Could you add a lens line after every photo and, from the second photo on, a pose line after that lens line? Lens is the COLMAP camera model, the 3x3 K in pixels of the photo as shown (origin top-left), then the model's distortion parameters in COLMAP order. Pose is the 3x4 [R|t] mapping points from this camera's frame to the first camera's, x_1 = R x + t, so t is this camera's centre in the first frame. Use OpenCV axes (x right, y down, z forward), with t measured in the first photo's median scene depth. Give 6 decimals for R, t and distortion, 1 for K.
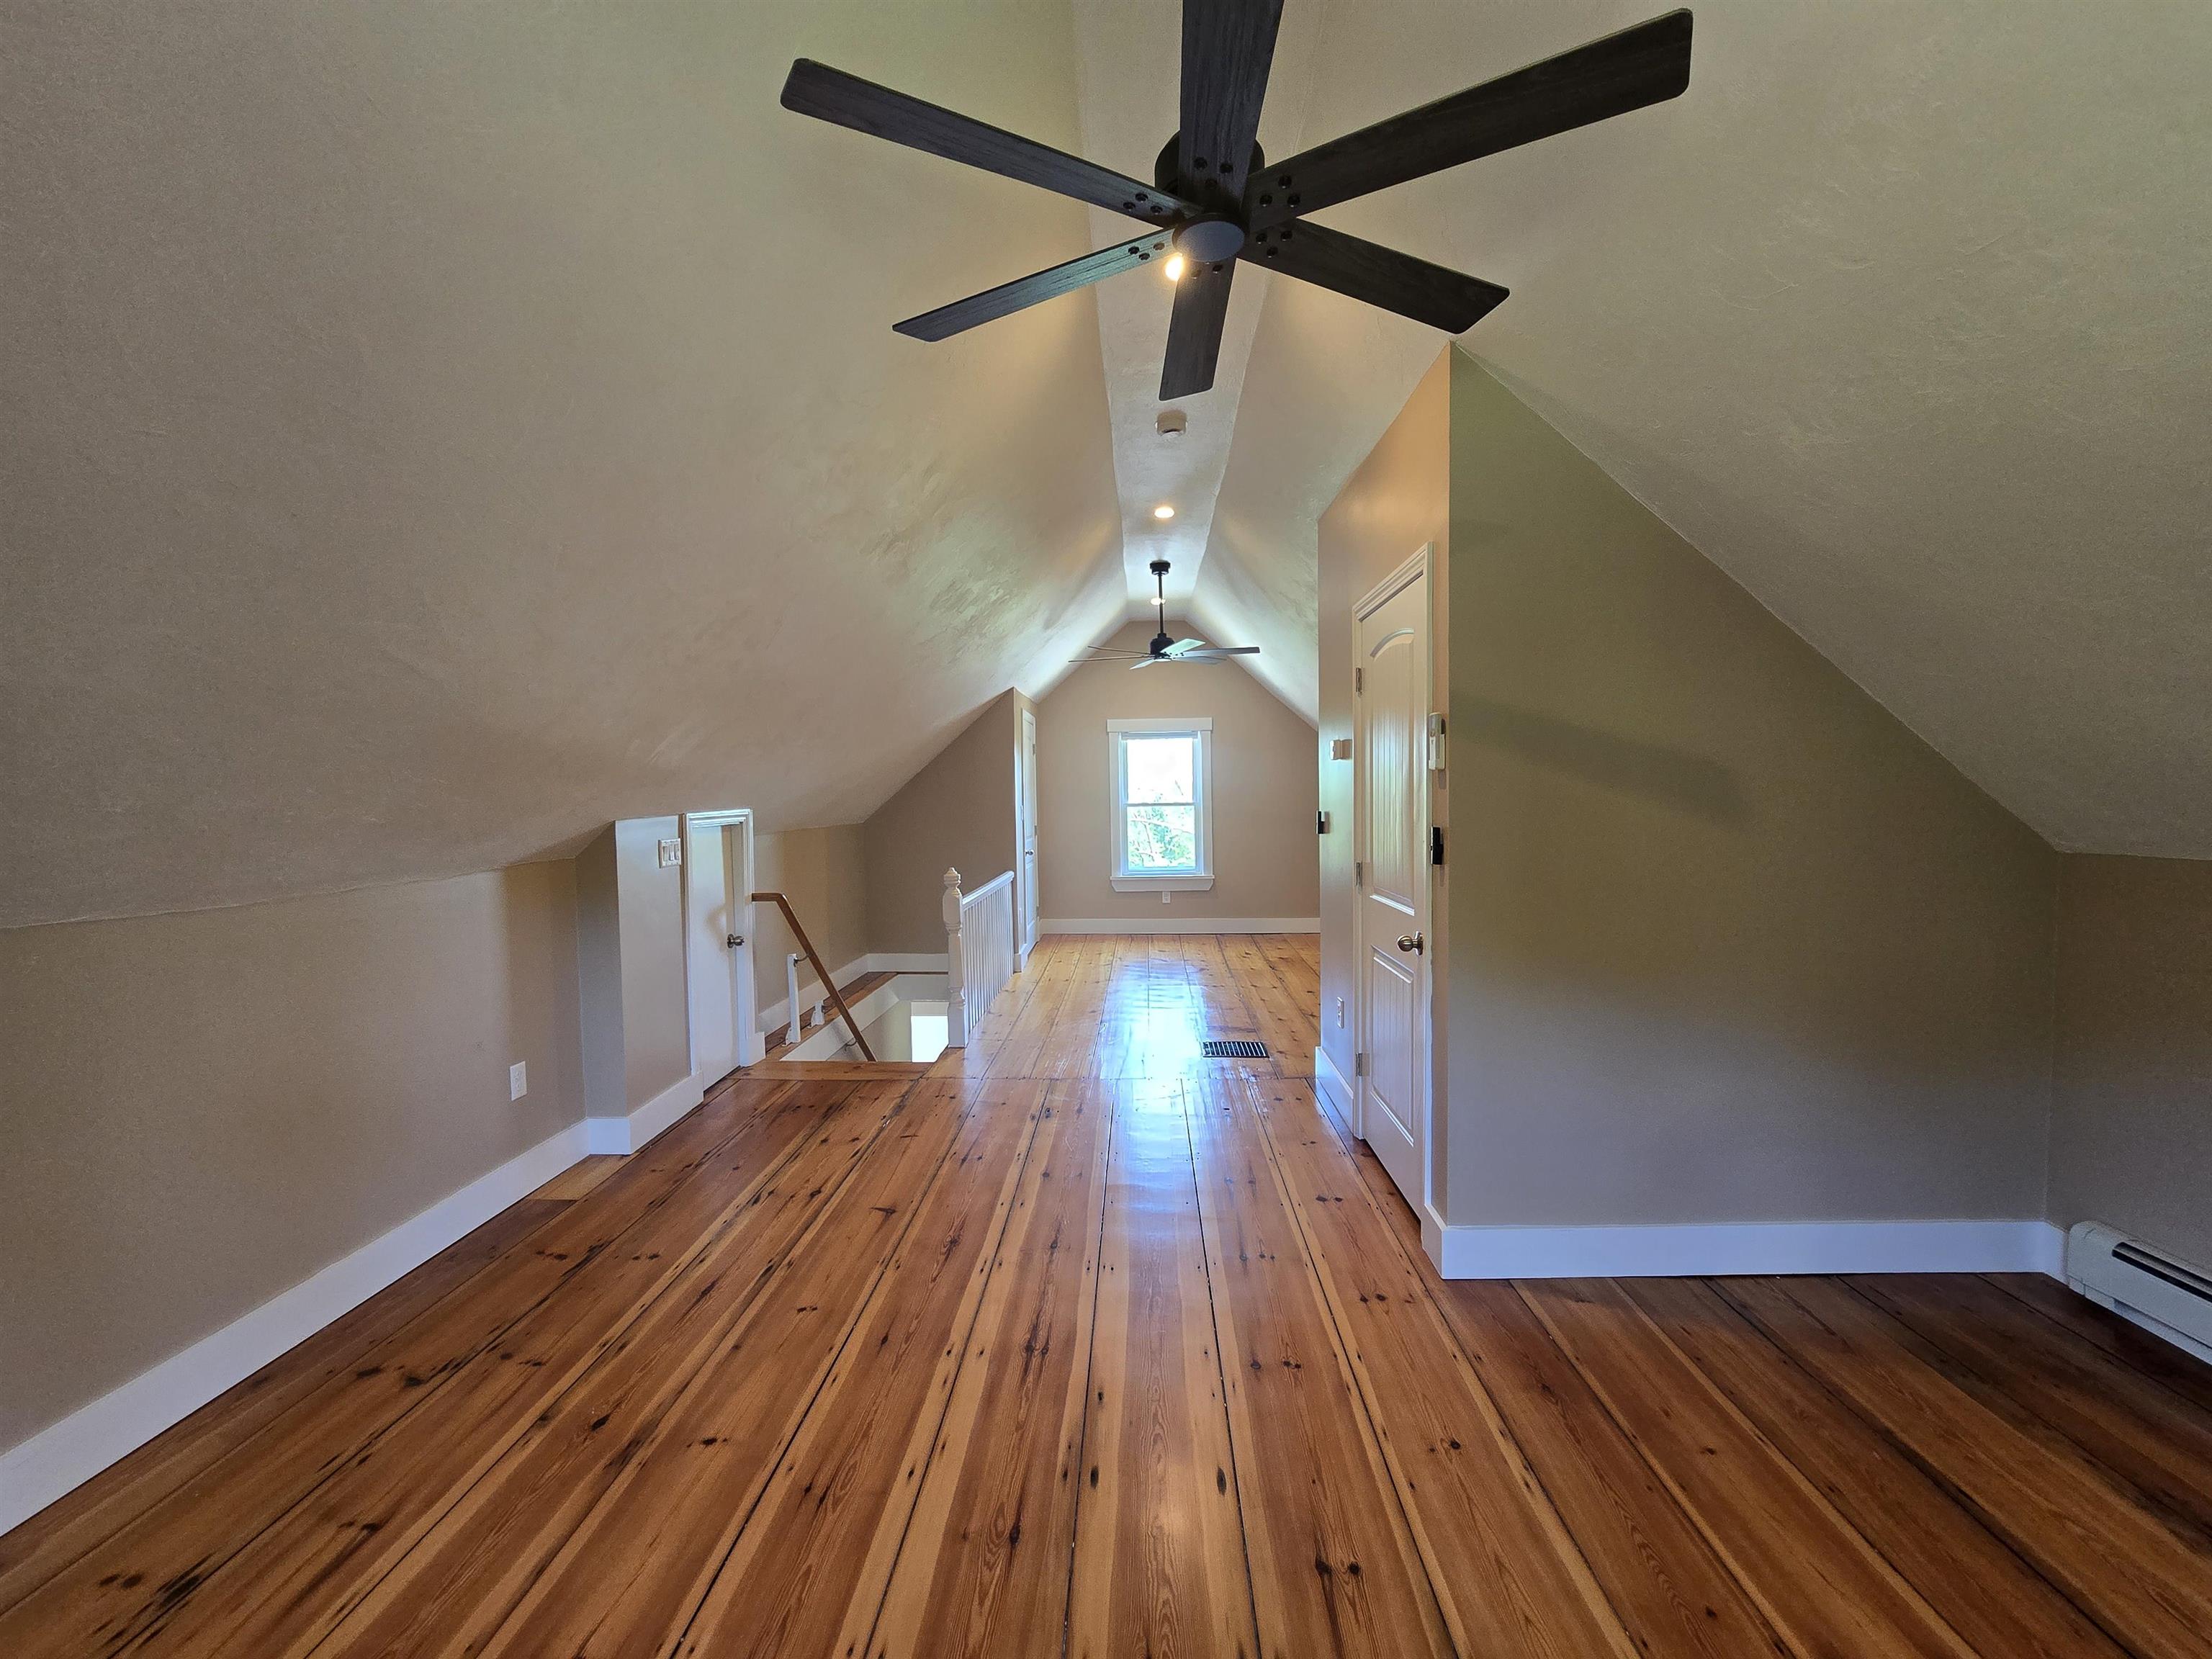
lens RADIAL K [[907.5, 0, 1102.3], [0, 907.5, 839.8], [0, 0, 1]] dist [-0.008949, 0.002963]
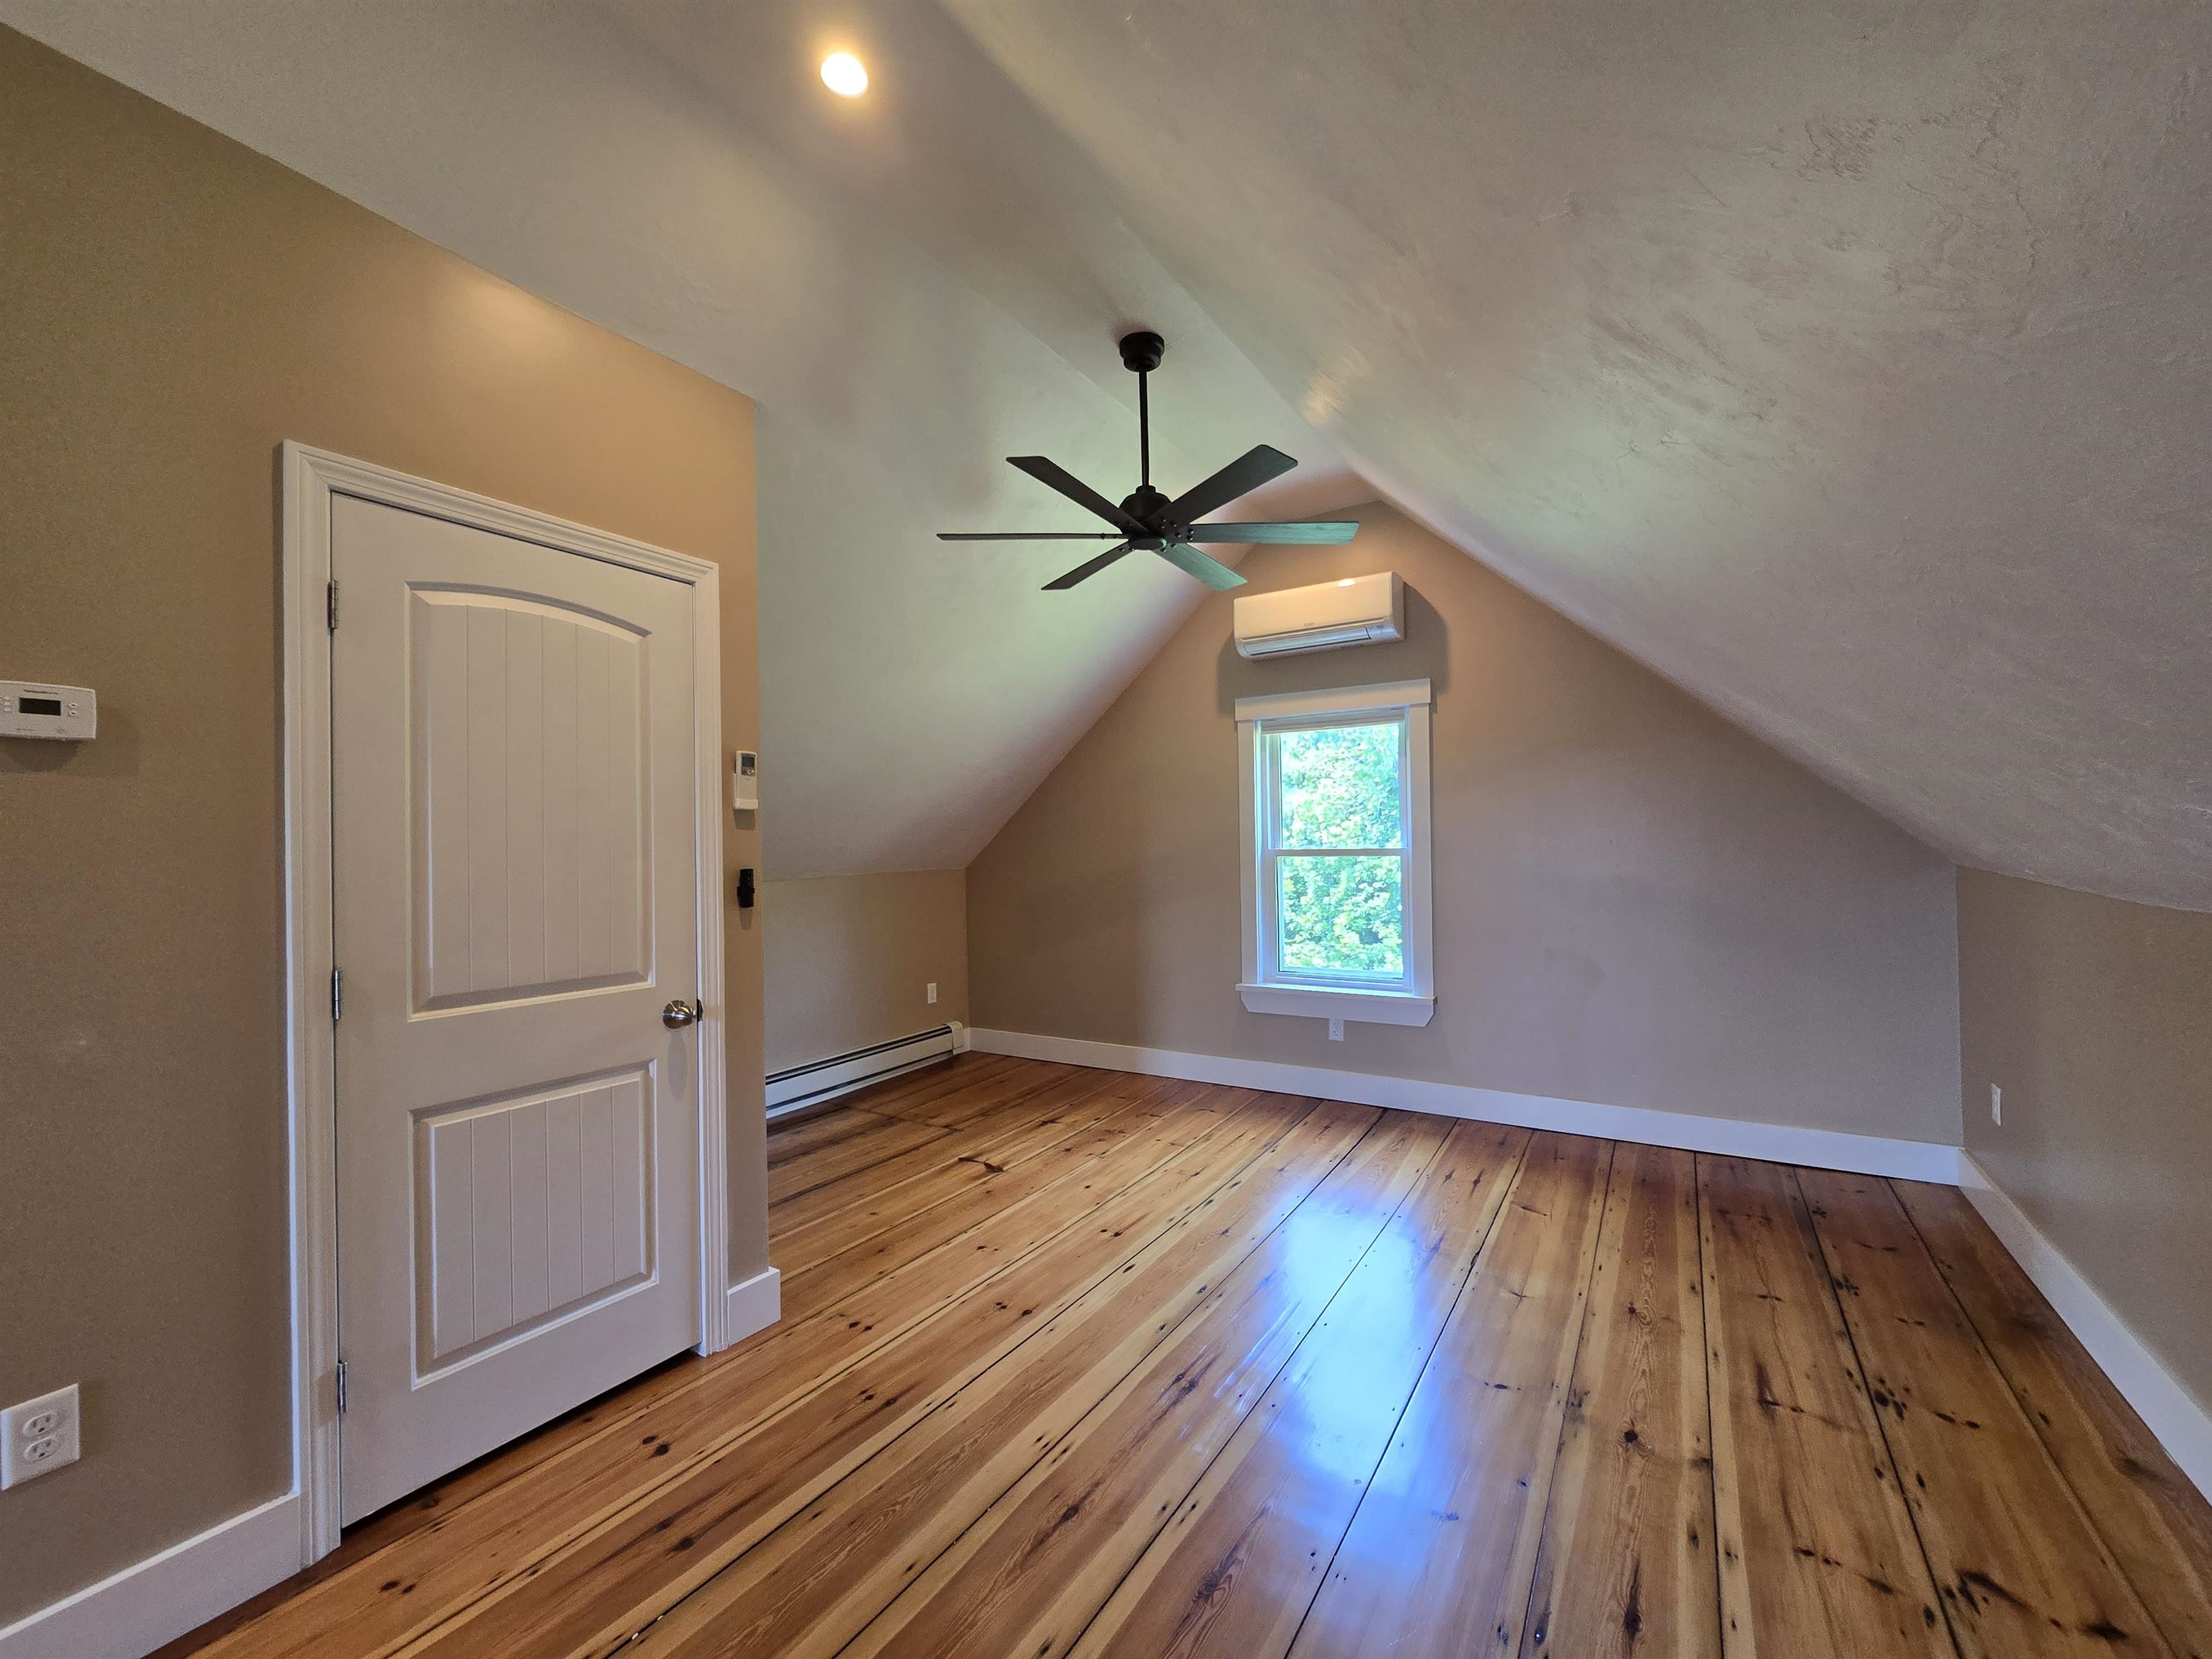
lens RADIAL K [[907.5, 0, 1102.3], [0, 907.5, 839.8], [0, 0, 1]] dist [-0.008949, 0.002963]
pose [[-0.868401, 0.033917, 0.494701, -0.547701], [0.054715, 0.998120, 0.027615, -0.063554], [-0.492834, 0.051049, -0.868624, 2.049429]]
